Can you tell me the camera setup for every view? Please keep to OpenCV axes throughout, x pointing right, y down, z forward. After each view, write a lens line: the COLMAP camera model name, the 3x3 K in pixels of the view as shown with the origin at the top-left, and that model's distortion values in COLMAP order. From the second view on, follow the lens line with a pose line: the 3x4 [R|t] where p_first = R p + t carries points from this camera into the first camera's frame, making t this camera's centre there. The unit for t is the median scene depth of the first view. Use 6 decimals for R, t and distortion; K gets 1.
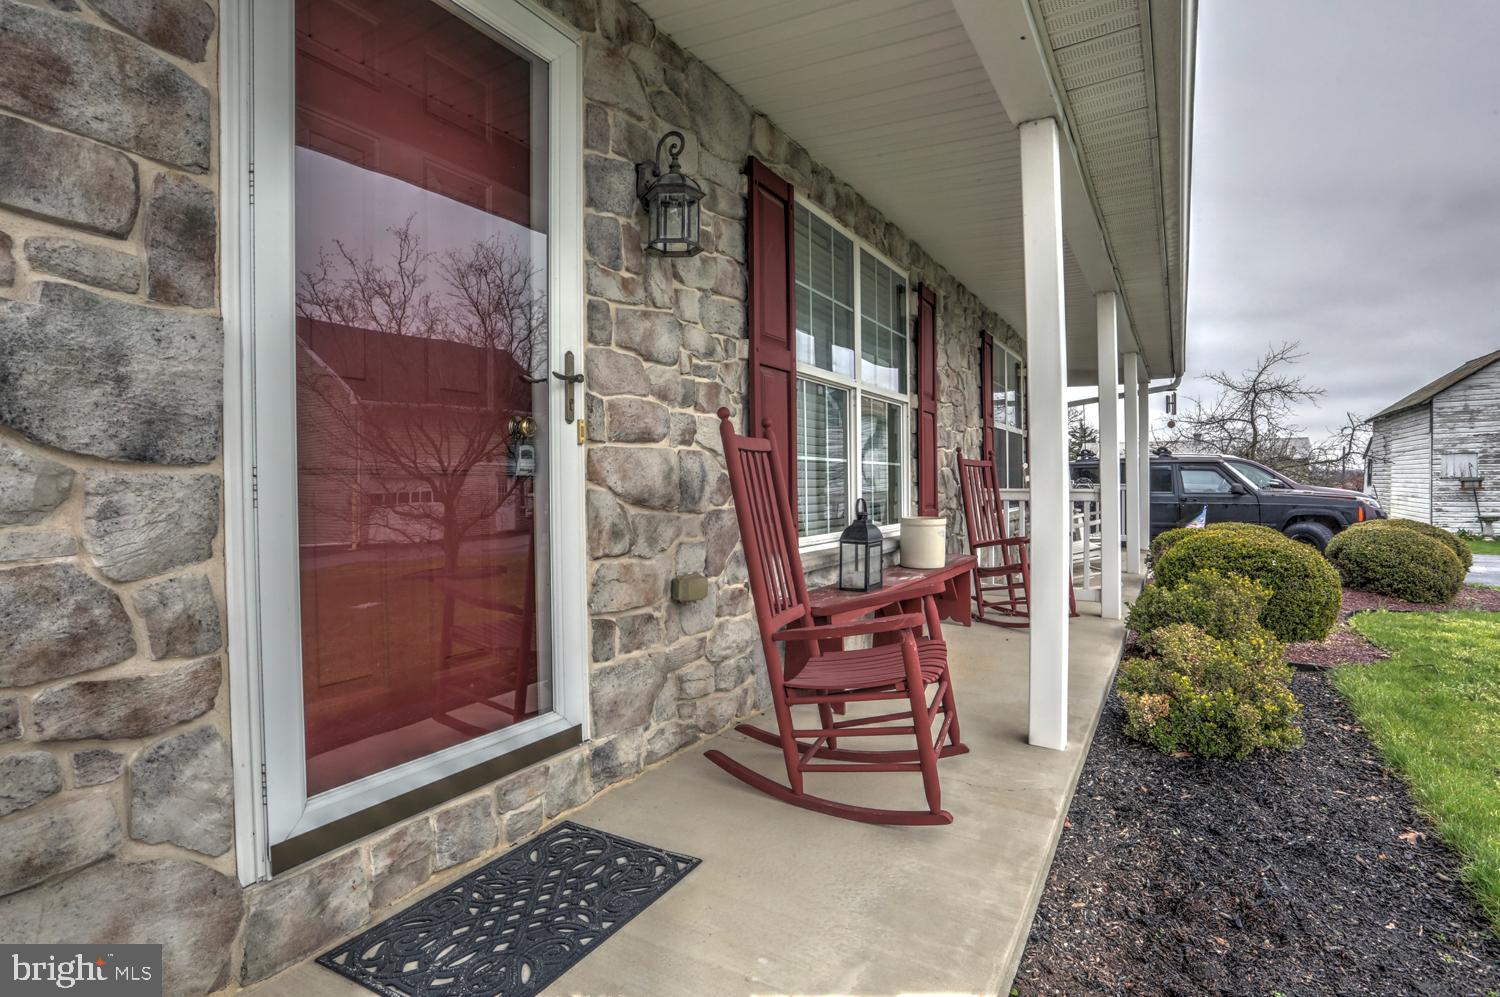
lens RADIAL K [[786.8, 0, 750.8], [0, 786.8, 497.6], [0, 0, 1]] dist [-0.065283, 0.031619]
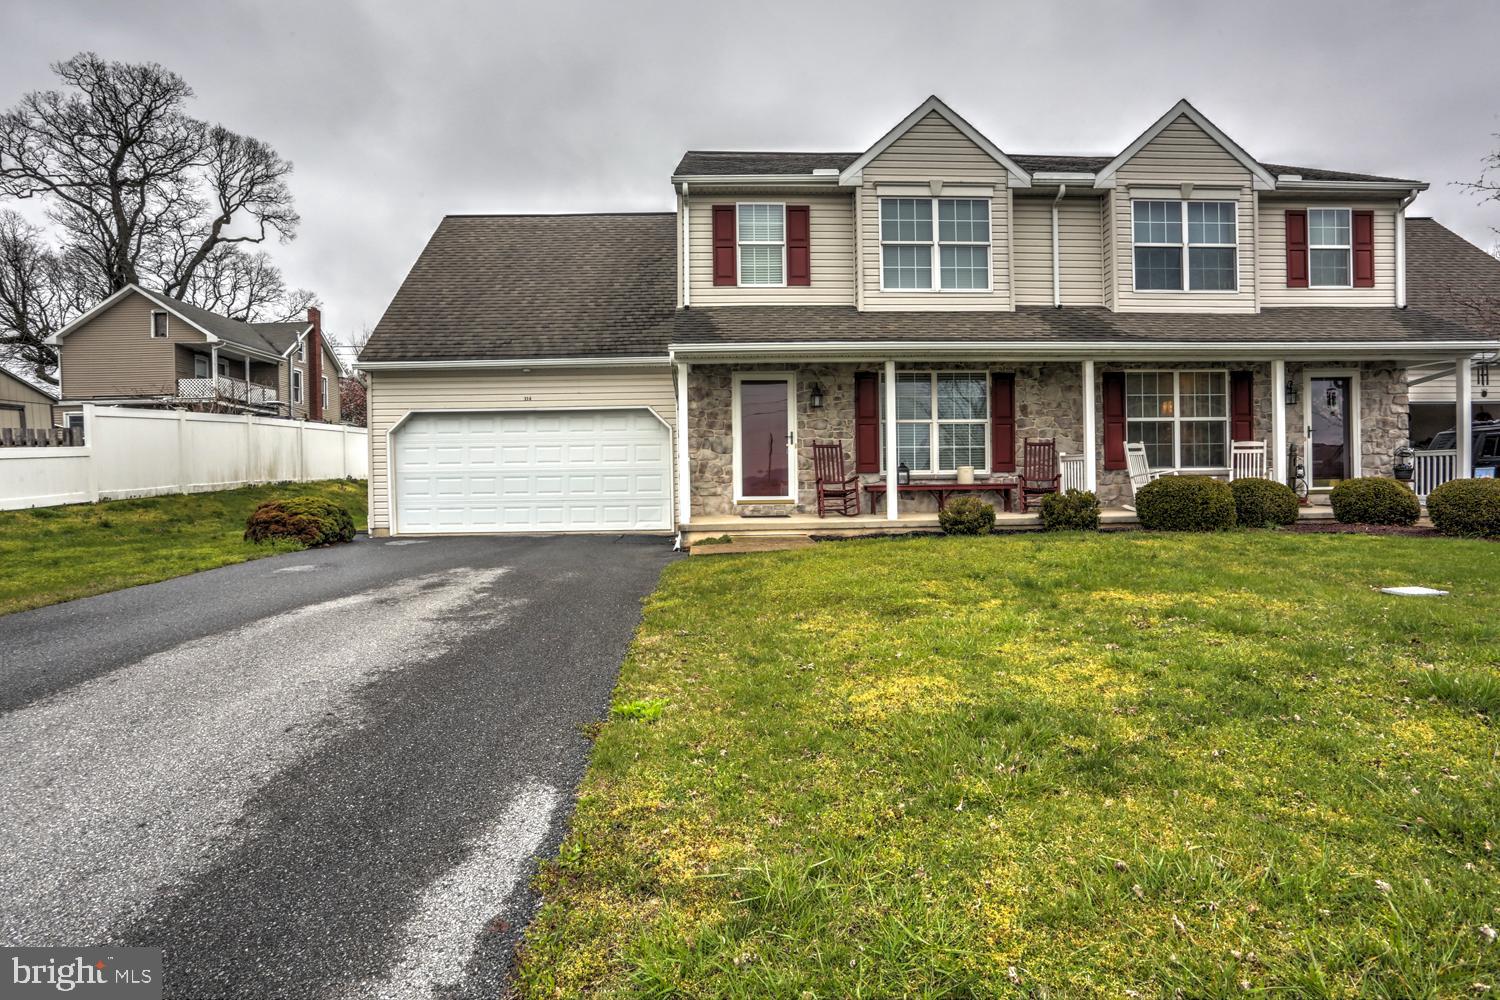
lens RADIAL K [[786.8, 0, 746.3], [0, 786.8, 496.9], [0, 0, 1]] dist [-0.065283, 0.031619]
pose [[0.509659, 0.013723, -0.860267, 4.217045], [-0.005935, 0.999905, 0.012435, 0.200068], [0.860356, -0.001232, 0.509692, -2.024765]]
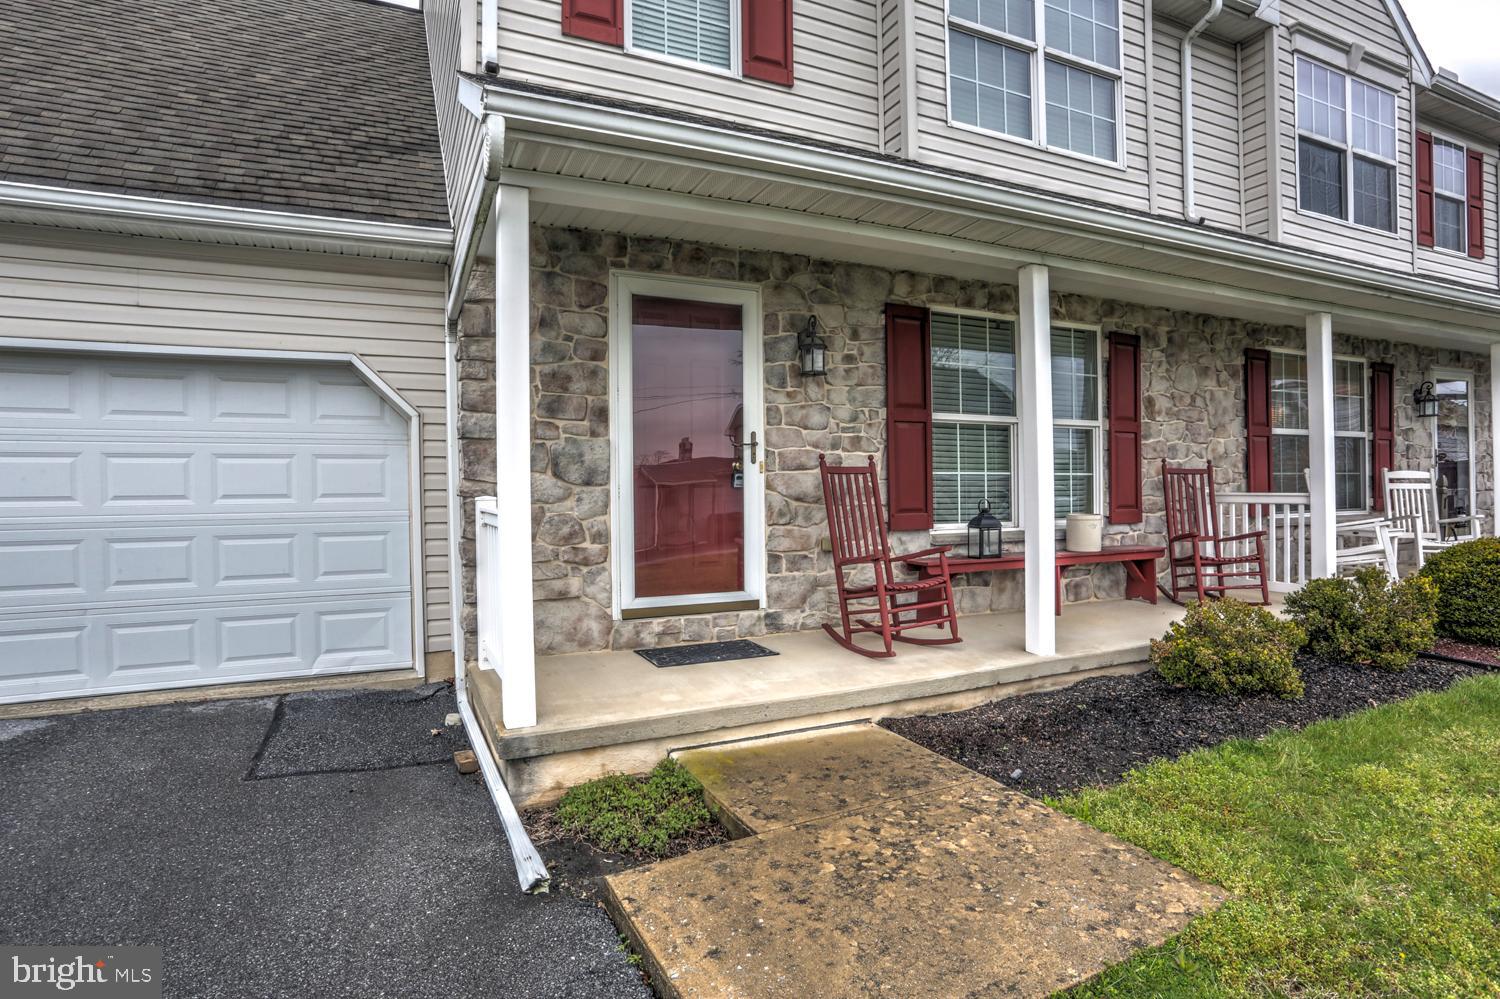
lens RADIAL K [[786.8, 0, 749.5], [0, 786.8, 498.0], [0, 0, 1]] dist [-0.065283, 0.031619]
pose [[0.806962, 0.003856, -0.590590, 1.048921], [-0.006585, 0.999975, -0.002470, 0.008562], [0.590566, 0.005882, 0.806968, -0.791949]]
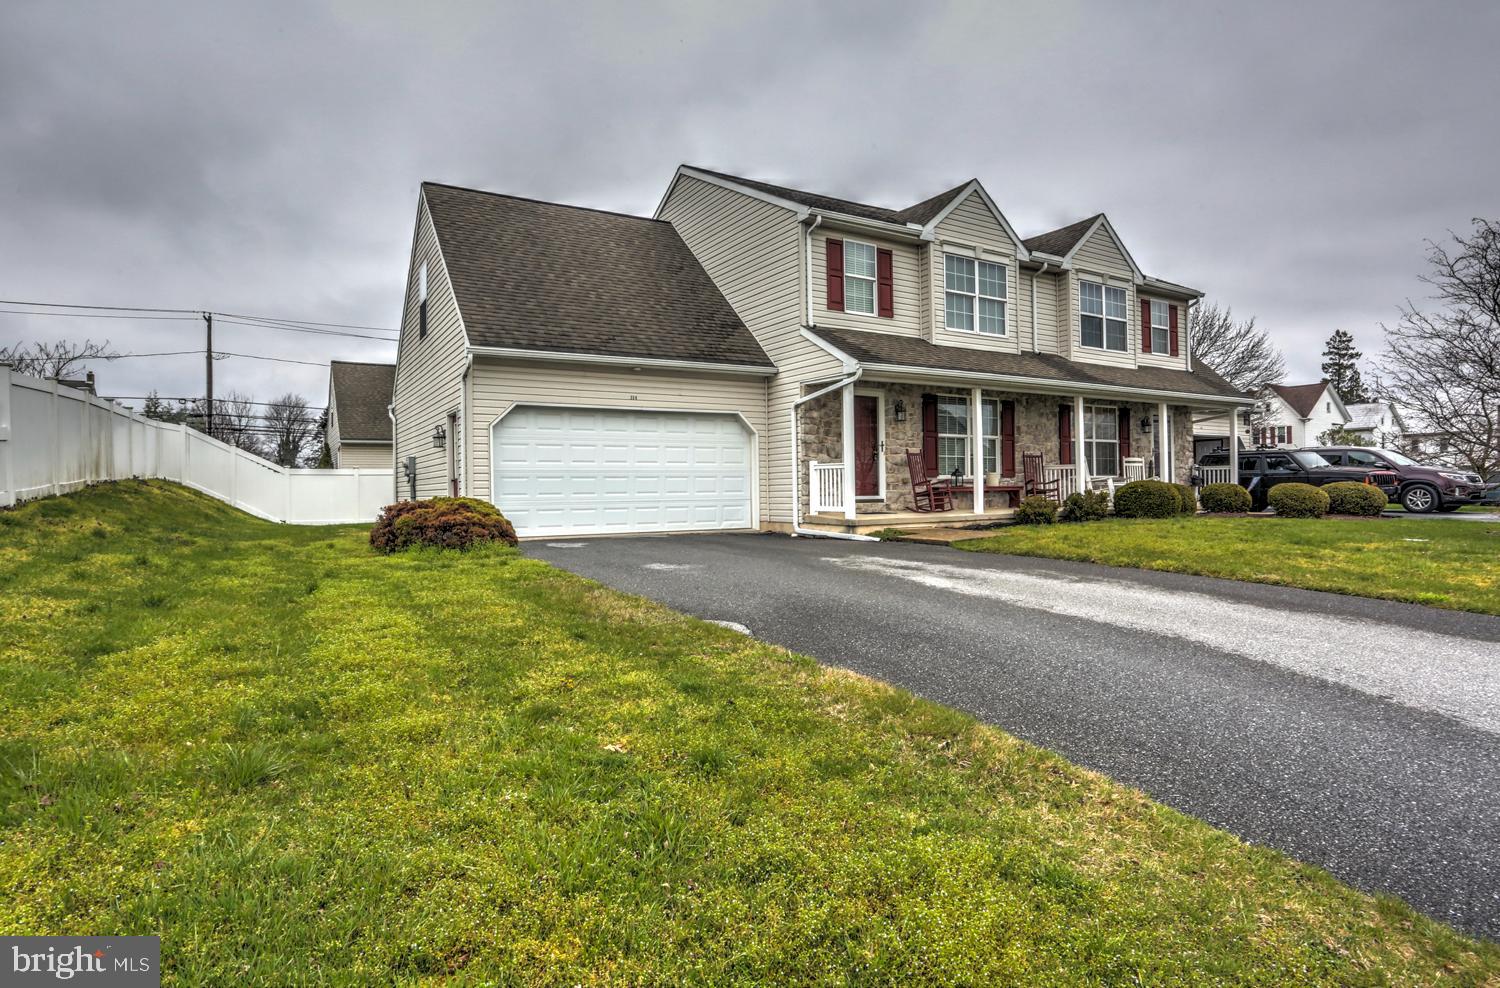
lens RADIAL K [[881.4, 0, 754.5], [0, 881.4, 493.7], [0, 0, 1]] dist [-0.069738, -0.001226]
pose [[0.878390, 0.002104, -0.477940, 2.230598], [-0.005576, 0.999967, -0.005845, 0.287612], [0.477912, 0.007799, 0.878373, -5.669215]]
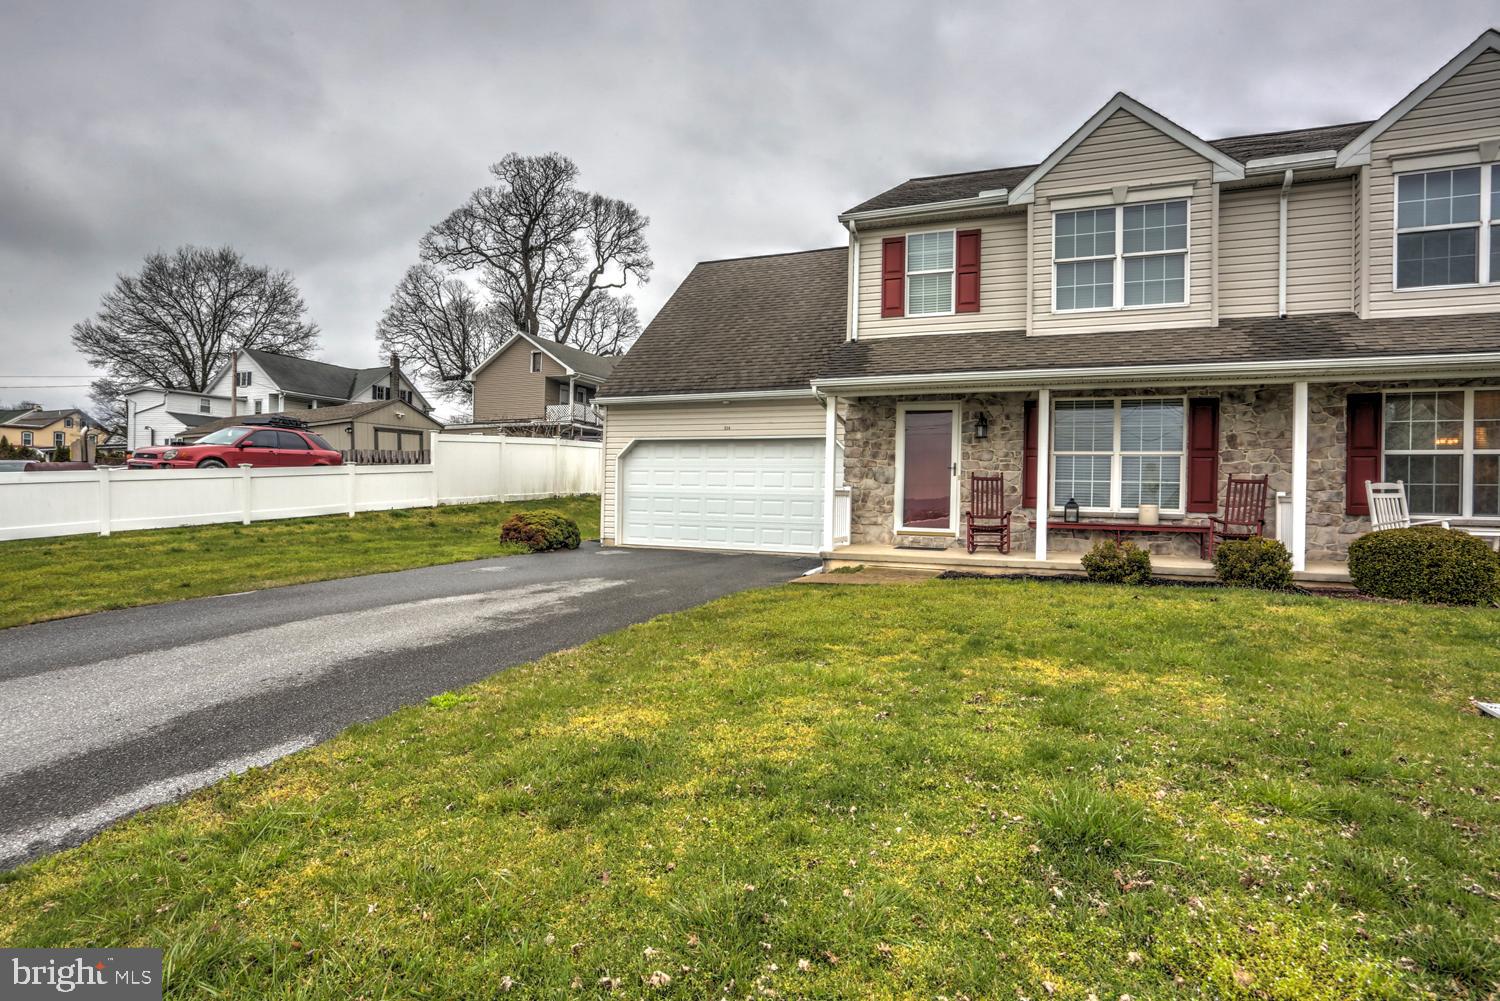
lens RADIAL K [[786.8, 0, 745.2], [0, 786.8, 498.5], [0, 0, 1]] dist [-0.065283, 0.031619]
pose [[0.088229, 0.009204, -0.996058, 4.809072], [-0.040316, 0.999171, 0.005661, 0.084798], [0.995284, 0.039658, 0.088527, -0.866175]]
